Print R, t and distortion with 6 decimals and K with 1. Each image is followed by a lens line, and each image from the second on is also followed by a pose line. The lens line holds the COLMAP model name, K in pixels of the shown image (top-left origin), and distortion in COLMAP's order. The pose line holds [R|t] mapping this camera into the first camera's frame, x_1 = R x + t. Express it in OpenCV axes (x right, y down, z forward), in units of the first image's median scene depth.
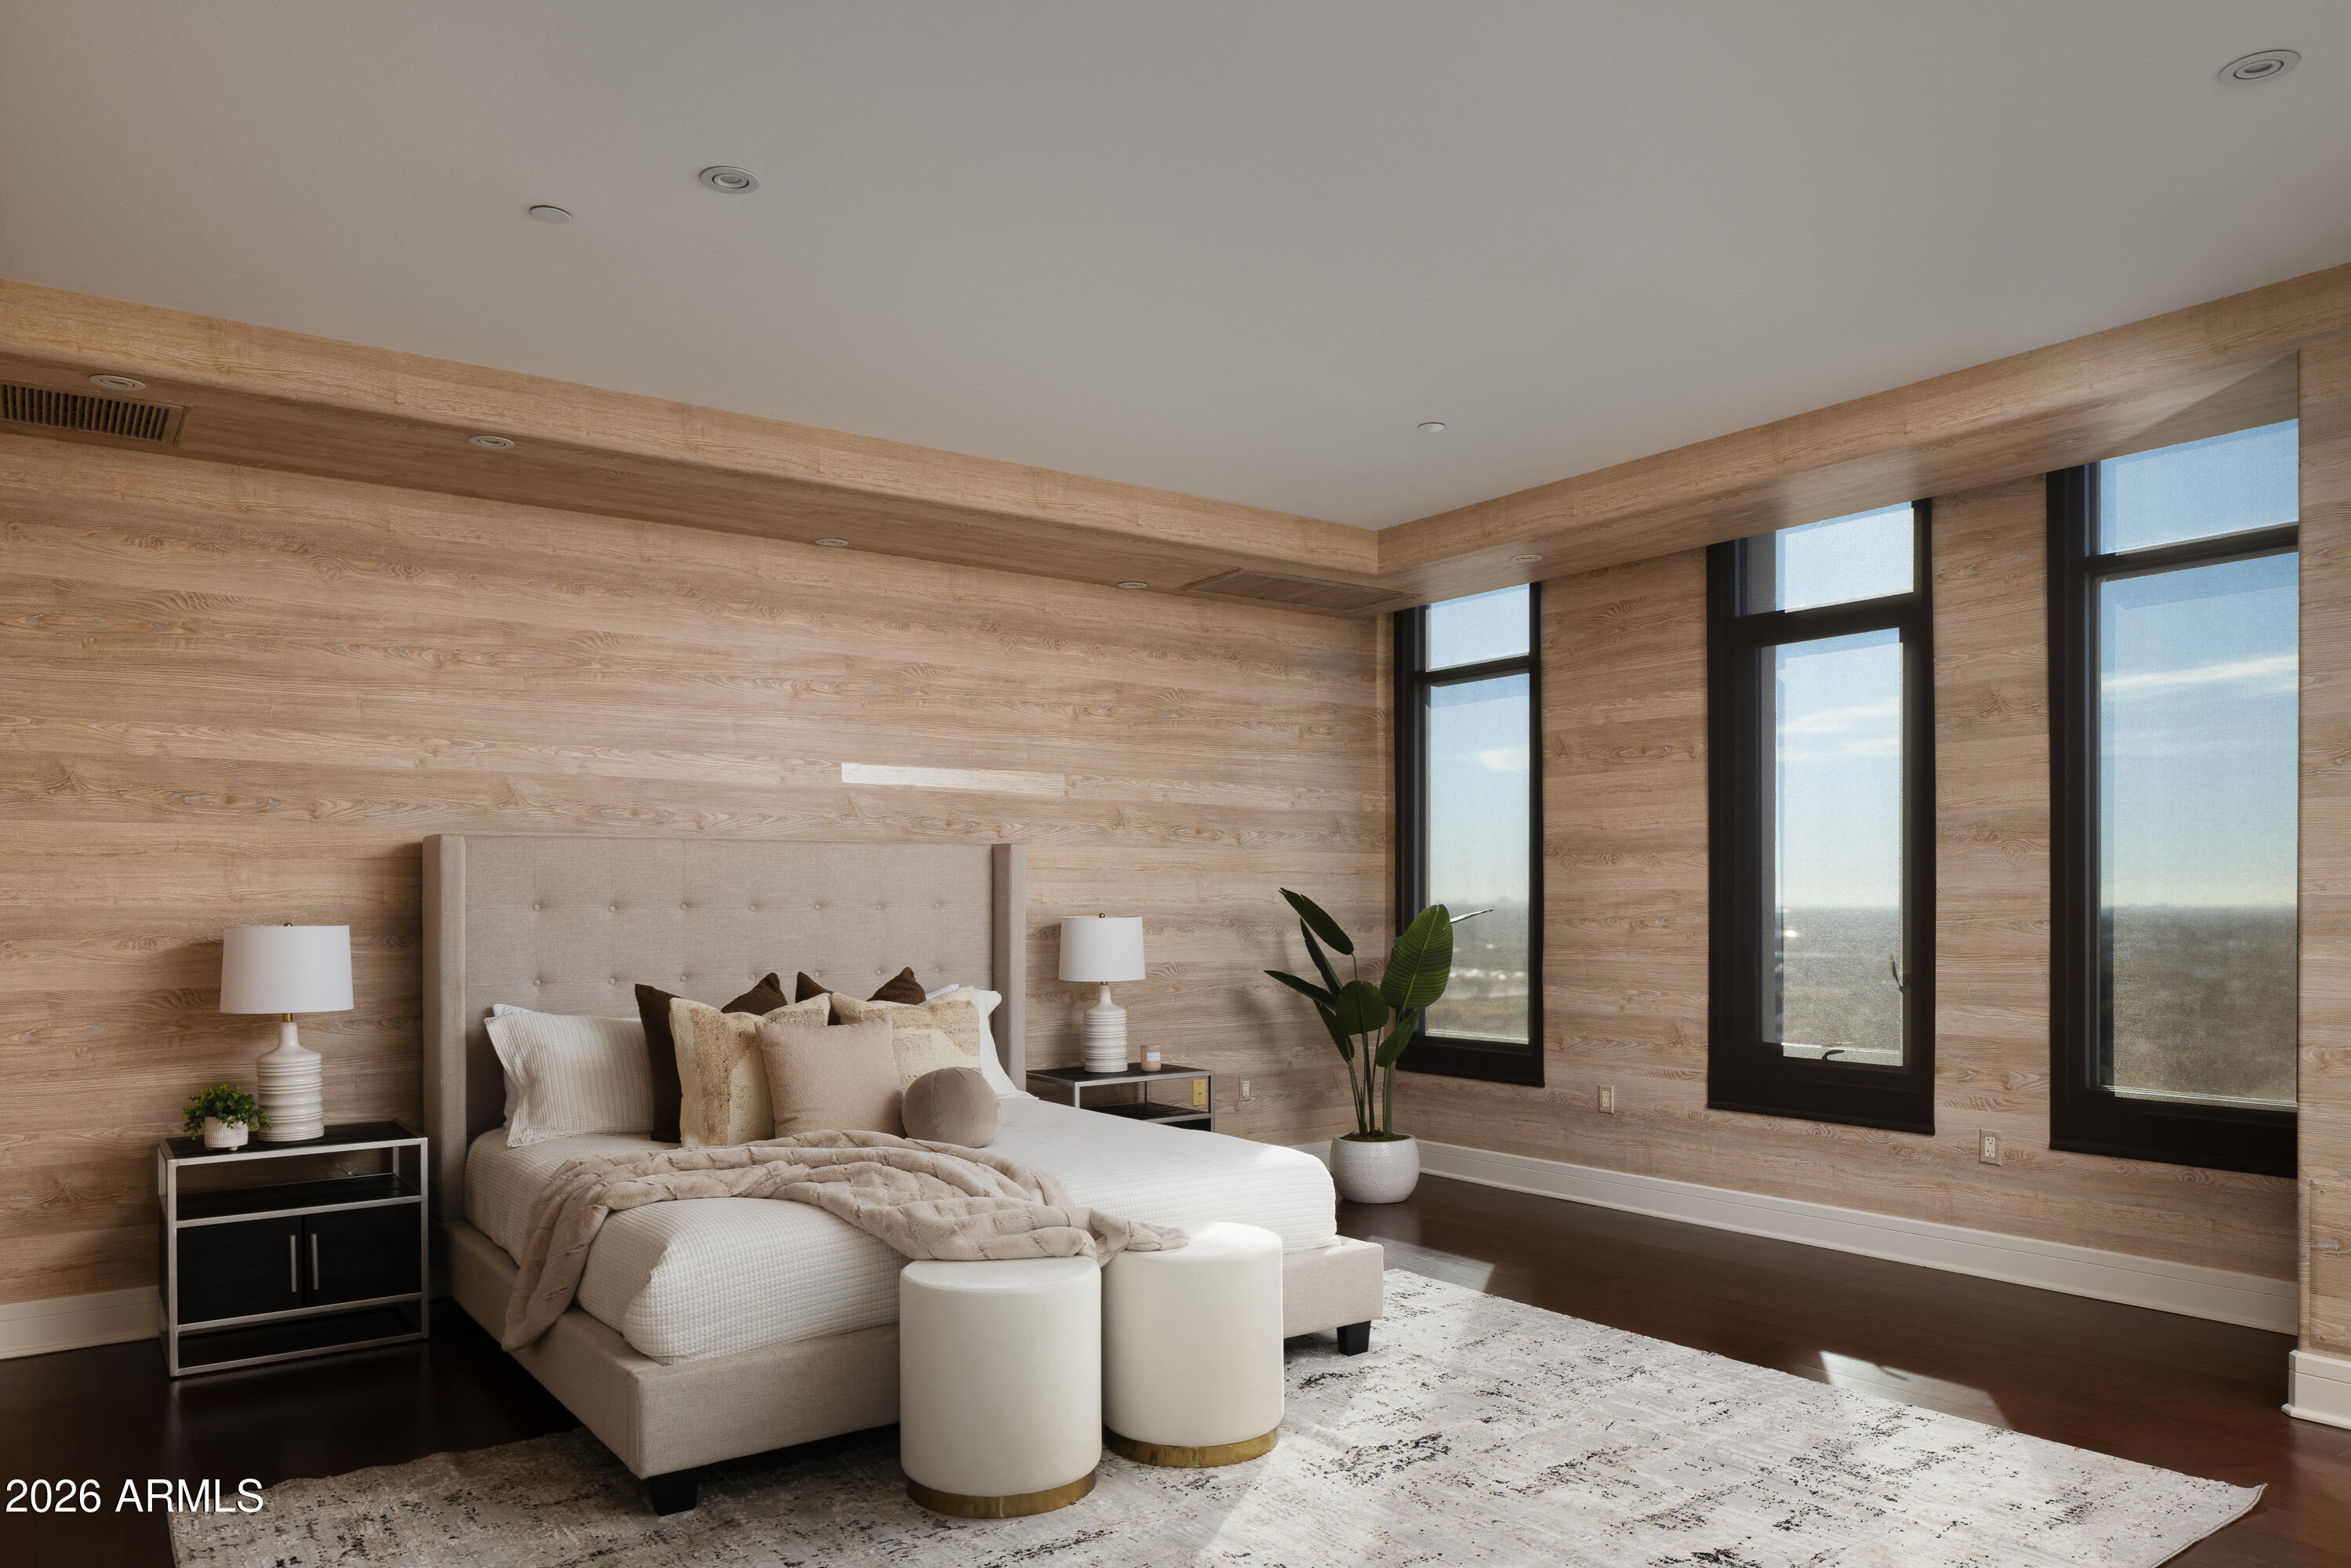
lens RADIAL K [[1600.6, 0, 1179.6], [0, 1600.6, 902.2], [0, 0, 1]] dist [-0.015787, -0.000695]
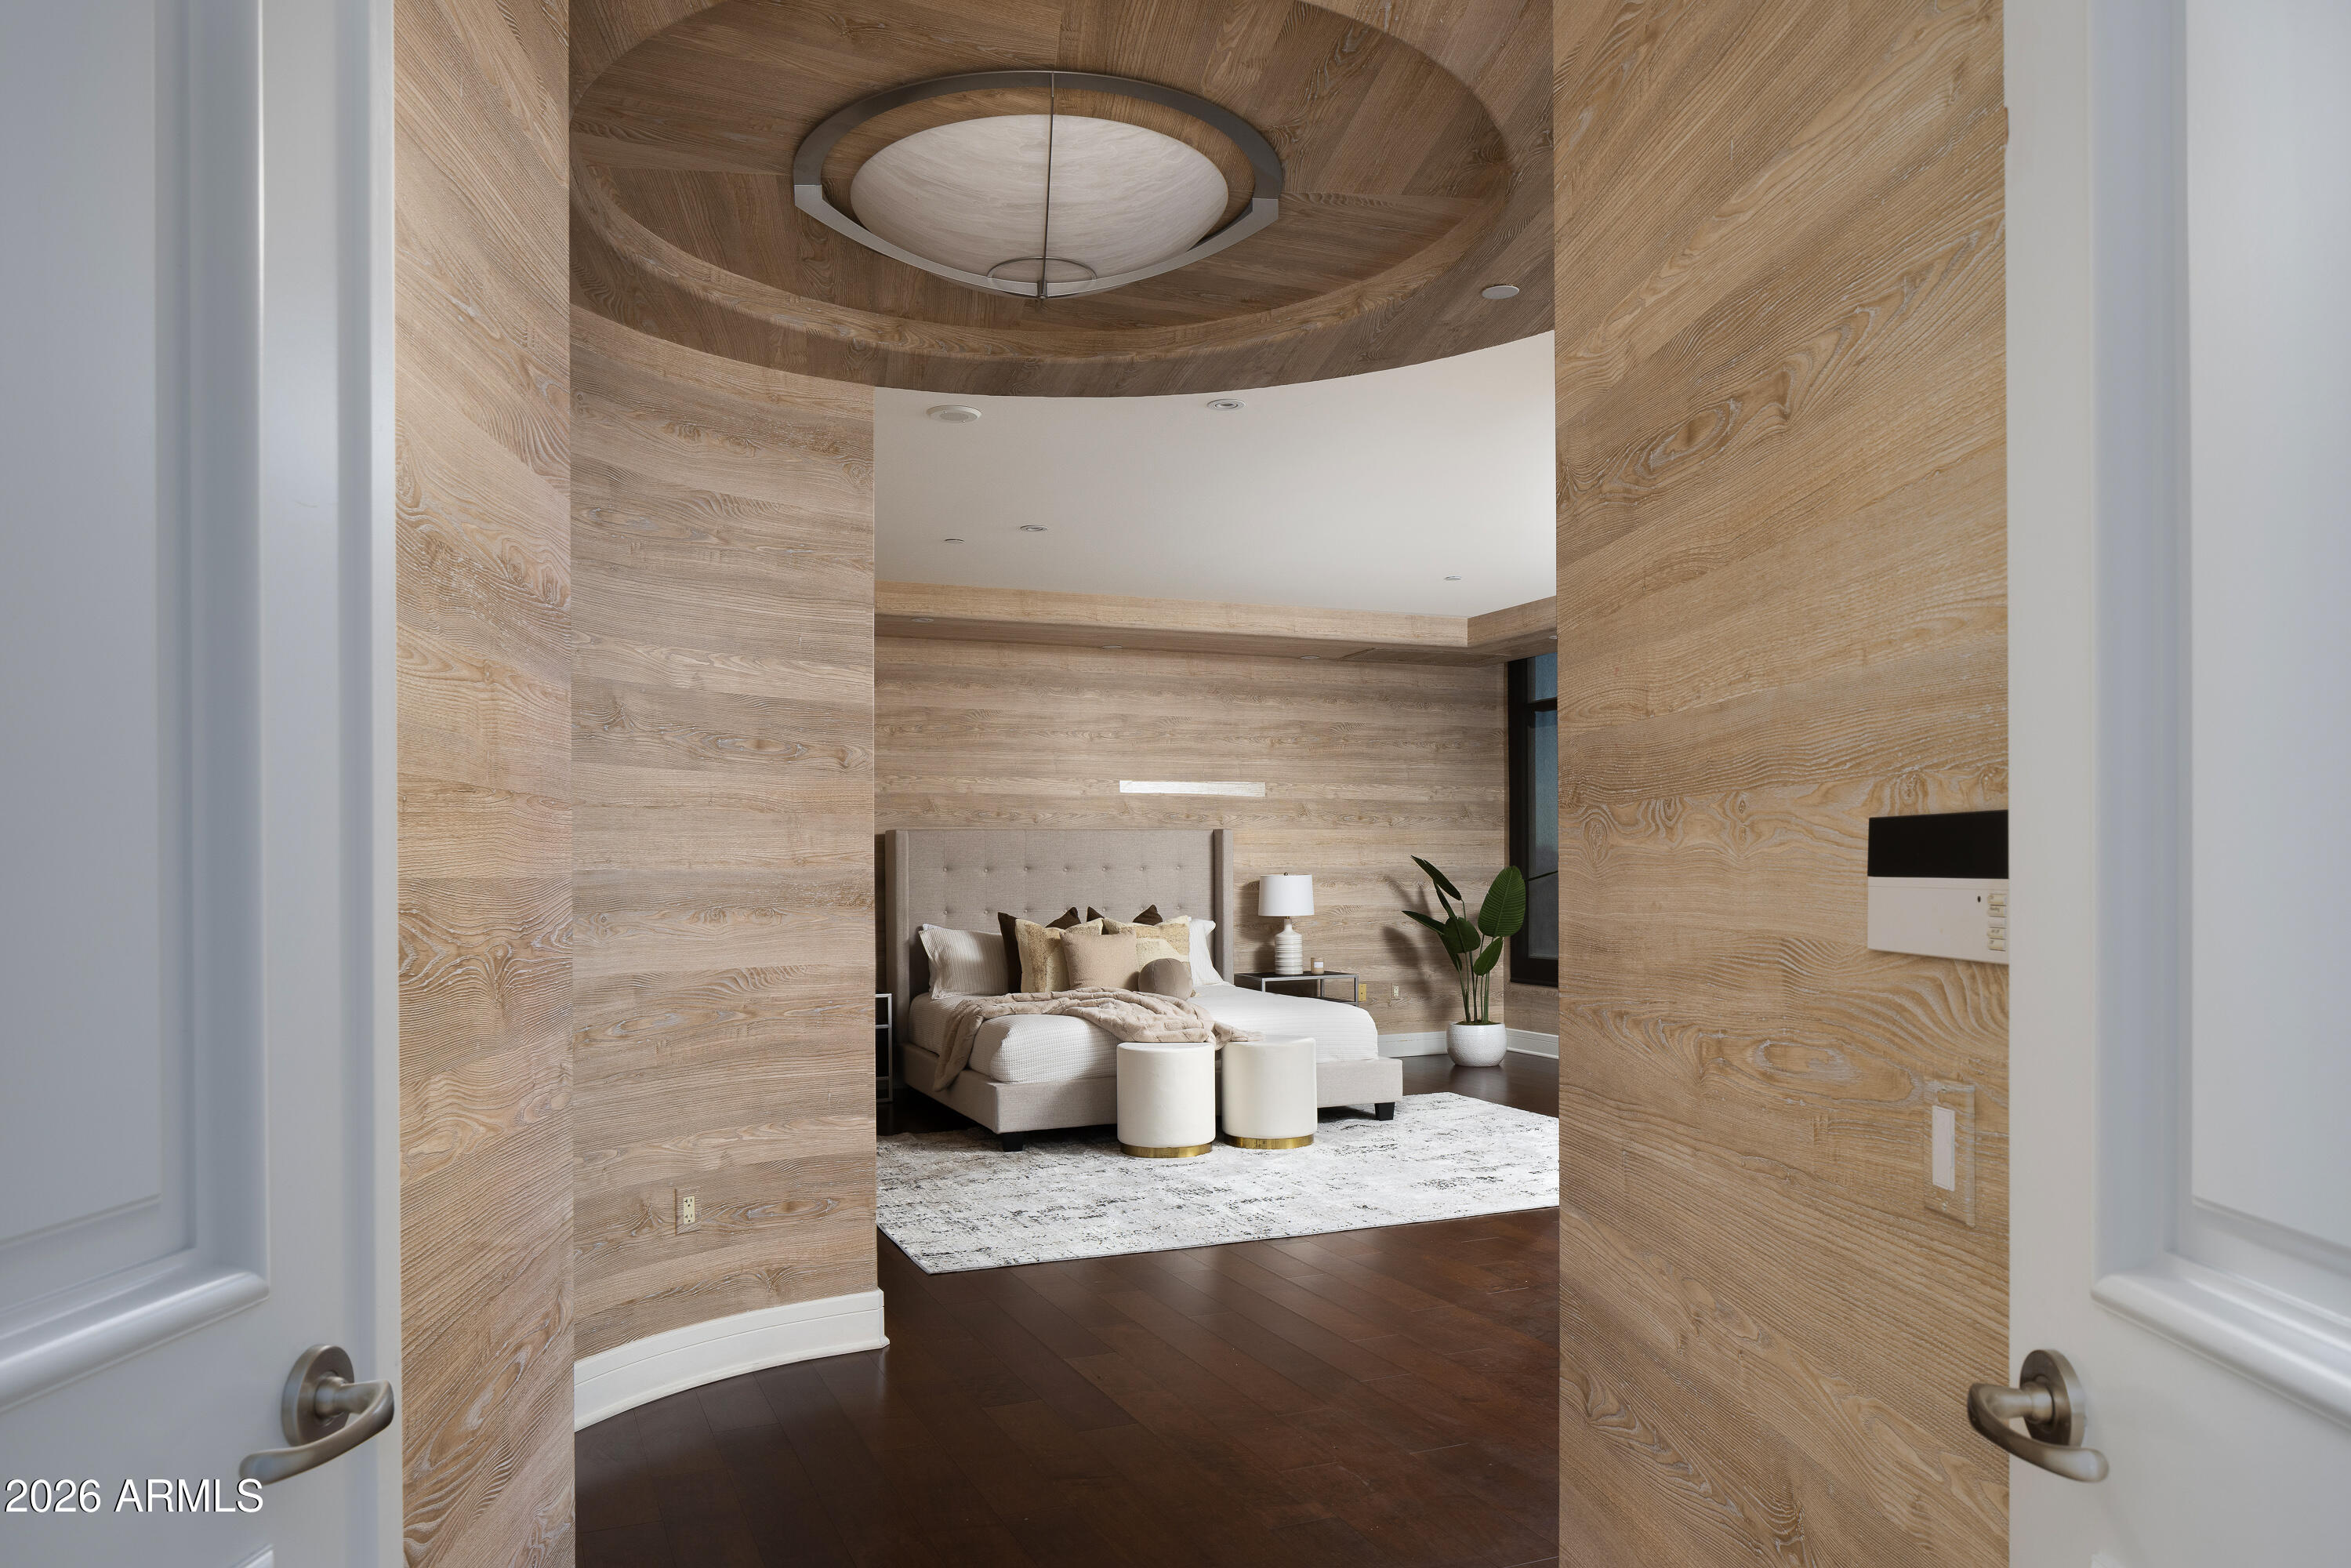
lens RADIAL K [[1586.3, 0, 1166.7], [0, 1586.3, 875.4], [0, 0, 1]] dist [-0.005766, -0.000533]
pose [[0.973206, -0.002603, -0.229922, 0.204247], [0.004059, 0.999975, 0.005857, 0.000034], [0.229901, -0.006633, 0.973191, -0.556089]]
